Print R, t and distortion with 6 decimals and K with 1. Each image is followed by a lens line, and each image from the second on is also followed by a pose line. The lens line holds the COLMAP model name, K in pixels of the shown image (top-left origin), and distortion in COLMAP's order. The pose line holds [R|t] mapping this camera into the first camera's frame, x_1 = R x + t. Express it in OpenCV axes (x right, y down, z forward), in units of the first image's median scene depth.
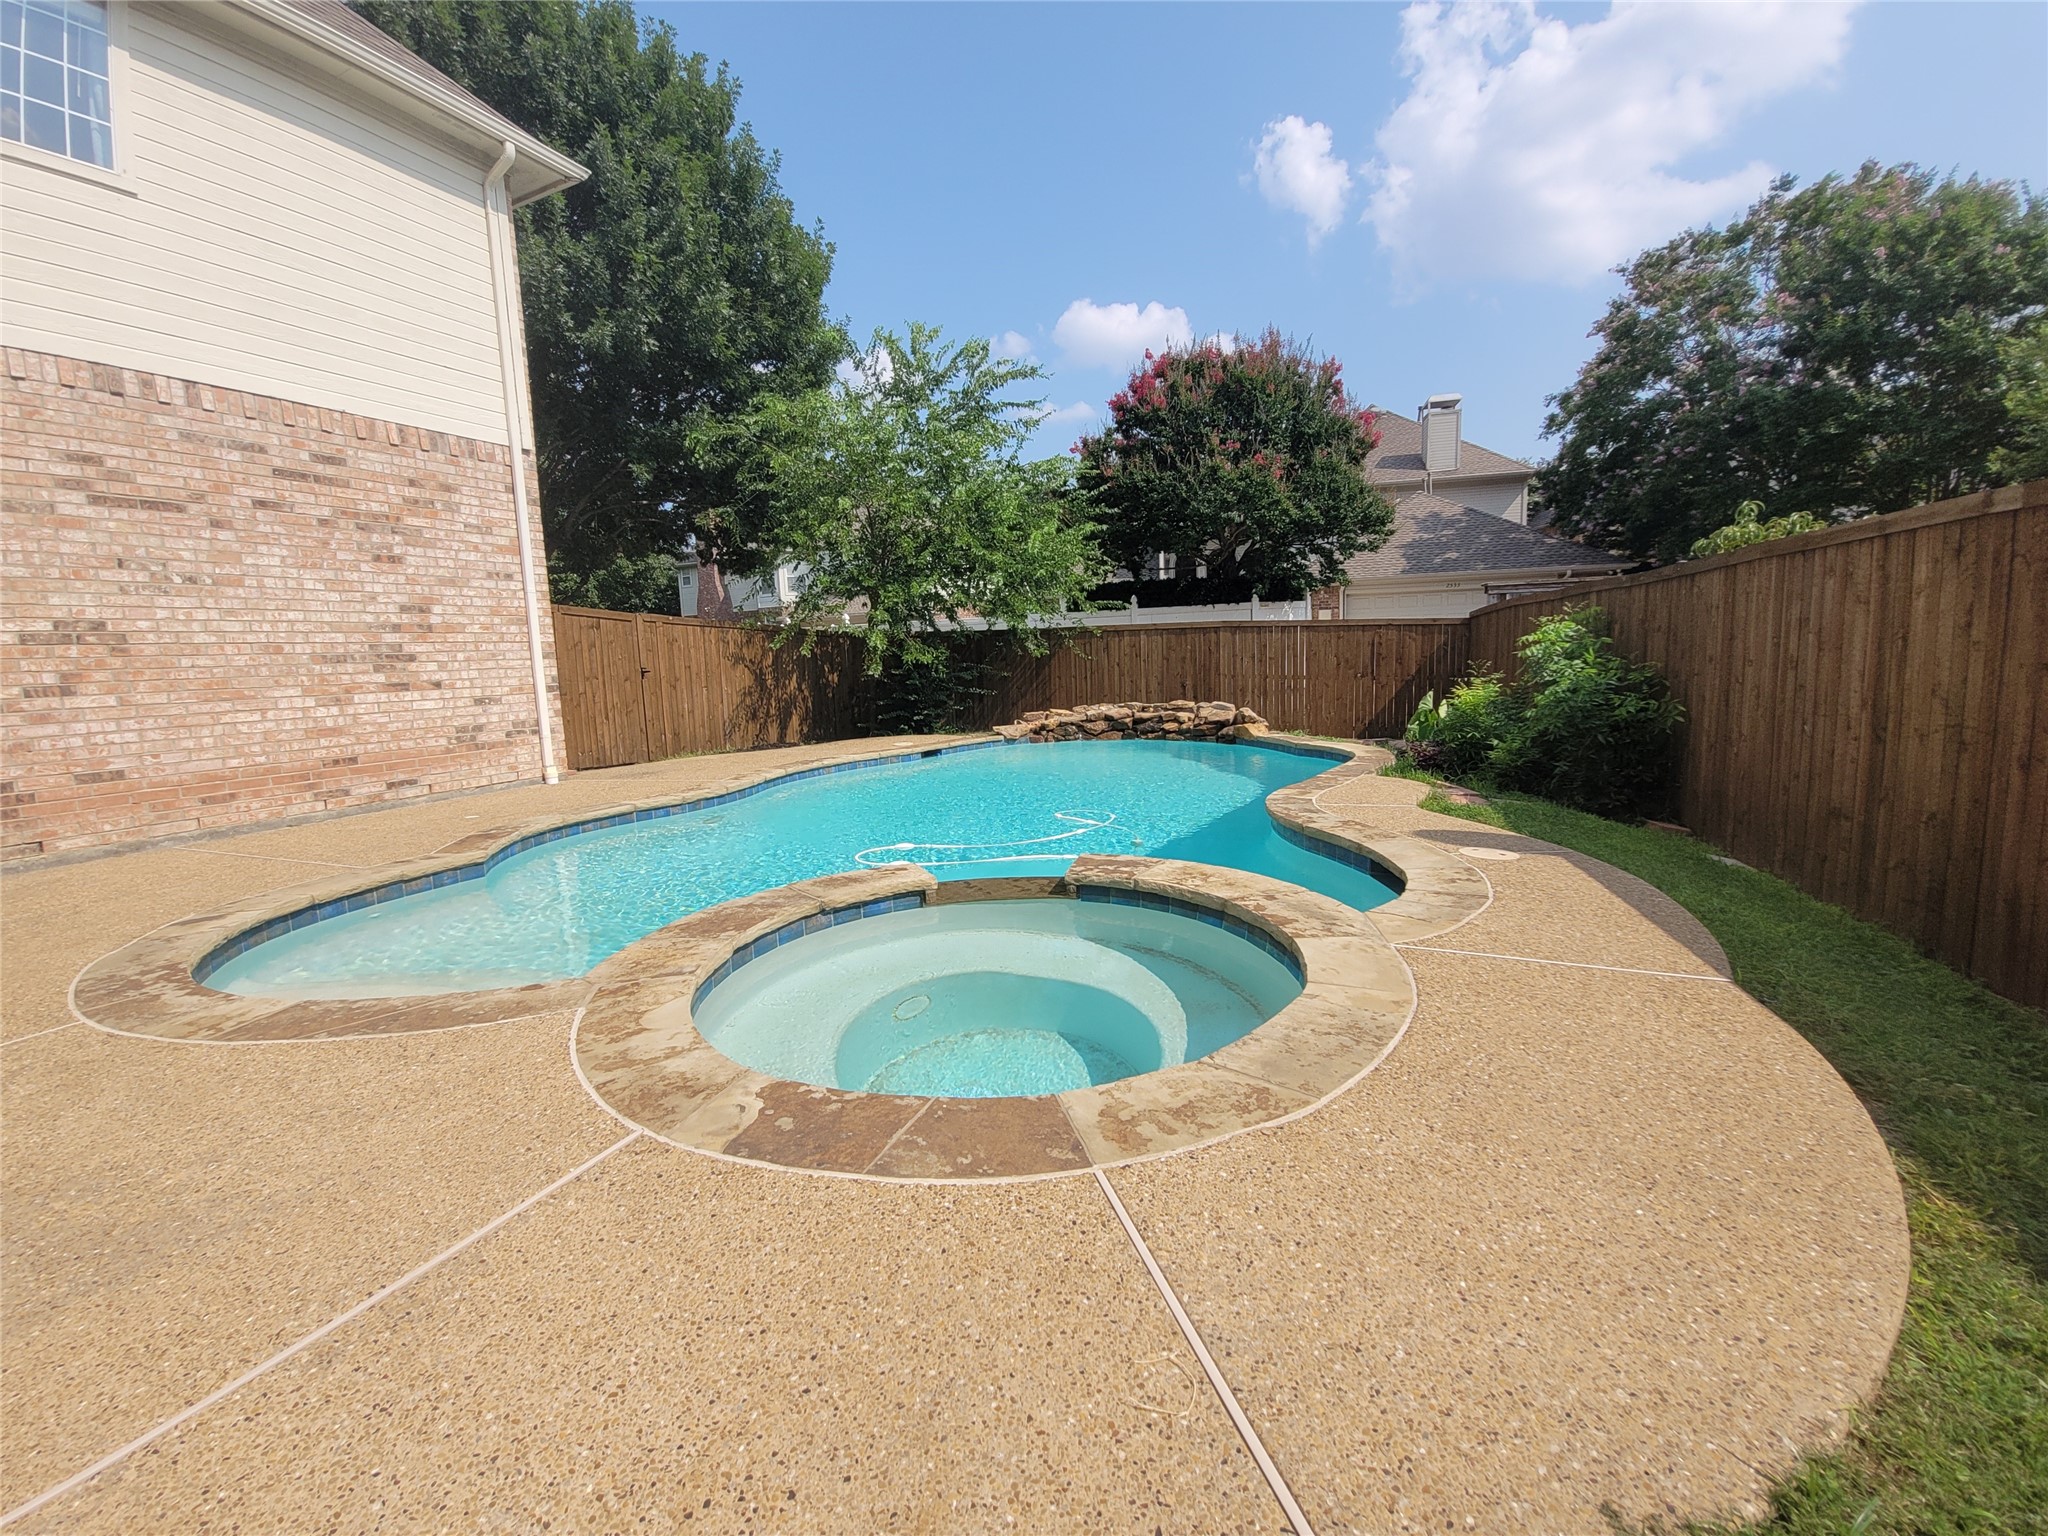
lens RADIAL K [[838.8, 0, 1020.7], [0, 838.8, 758.2], [0, 0, 1]] dist [-0.009779, -0.000940]
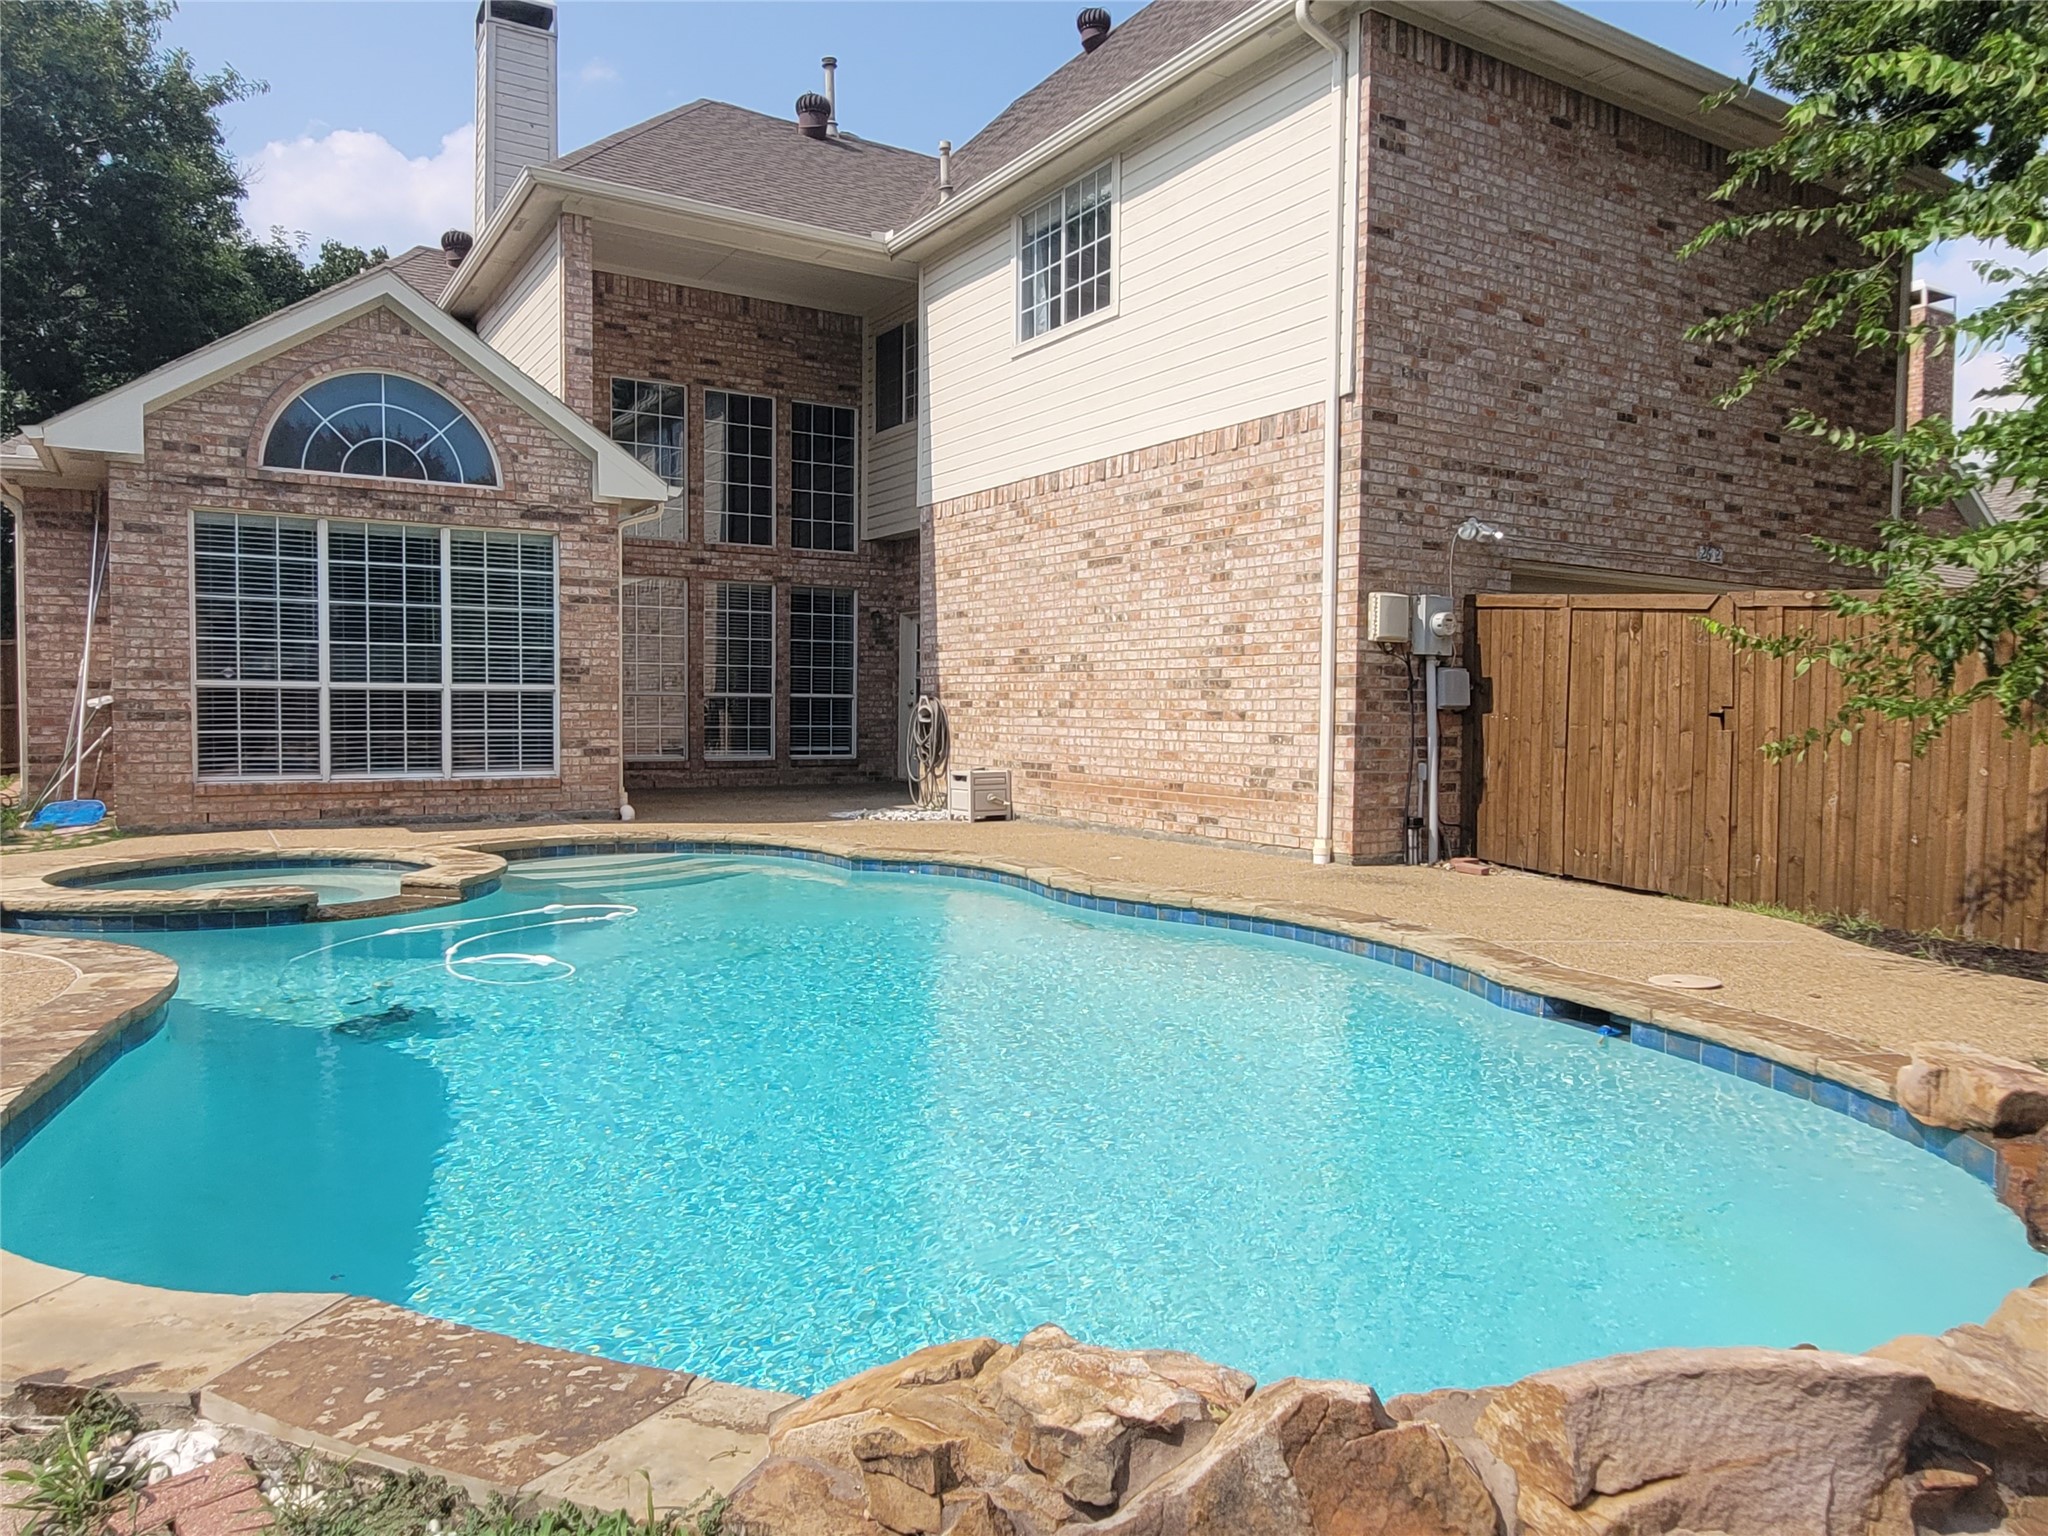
lens RADIAL K [[1338.2, 0, 1022.5], [0, 1338.2, 762.6], [0, 0, 1]] dist [0.004565, 0.001381]
pose [[-0.513229, 0.067656, -0.855581, 0.572902], [-0.094656, 0.986345, 0.134776, -0.195975], [0.853016, 0.150157, -0.499816, 1.440816]]
